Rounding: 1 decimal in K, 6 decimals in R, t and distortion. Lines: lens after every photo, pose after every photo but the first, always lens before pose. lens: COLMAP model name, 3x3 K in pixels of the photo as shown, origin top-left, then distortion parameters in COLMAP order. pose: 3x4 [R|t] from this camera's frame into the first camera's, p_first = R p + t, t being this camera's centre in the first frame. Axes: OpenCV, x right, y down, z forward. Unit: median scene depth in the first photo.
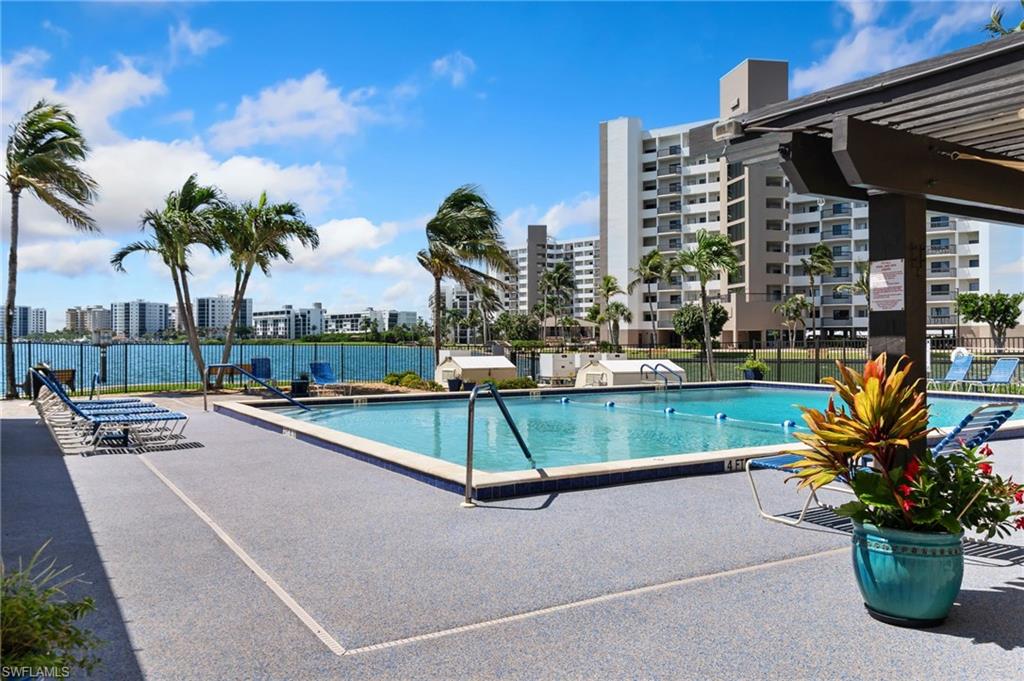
lens RADIAL K [[804.7, 0, 512.0], [0, 804.7, 340.5], [0, 0, 1]] dist [-0.006785, -0.000035]
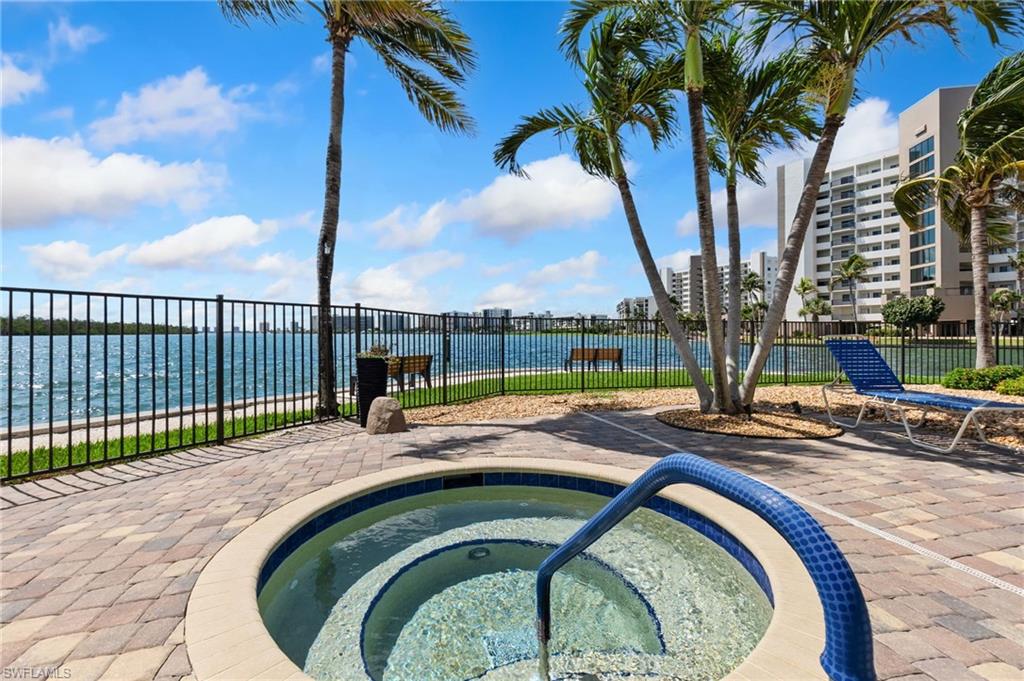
lens RADIAL K [[445.8, 0, 506.4], [0, 445.8, 336.2], [0, 0, 1]] dist [-0.001743, -0.000467]
pose [[0.950800, 0.001398, -0.309802, -0.090829], [0.000875, 0.999974, 0.007197, 0.004246], [0.309803, -0.007114, 0.950774, 0.163187]]
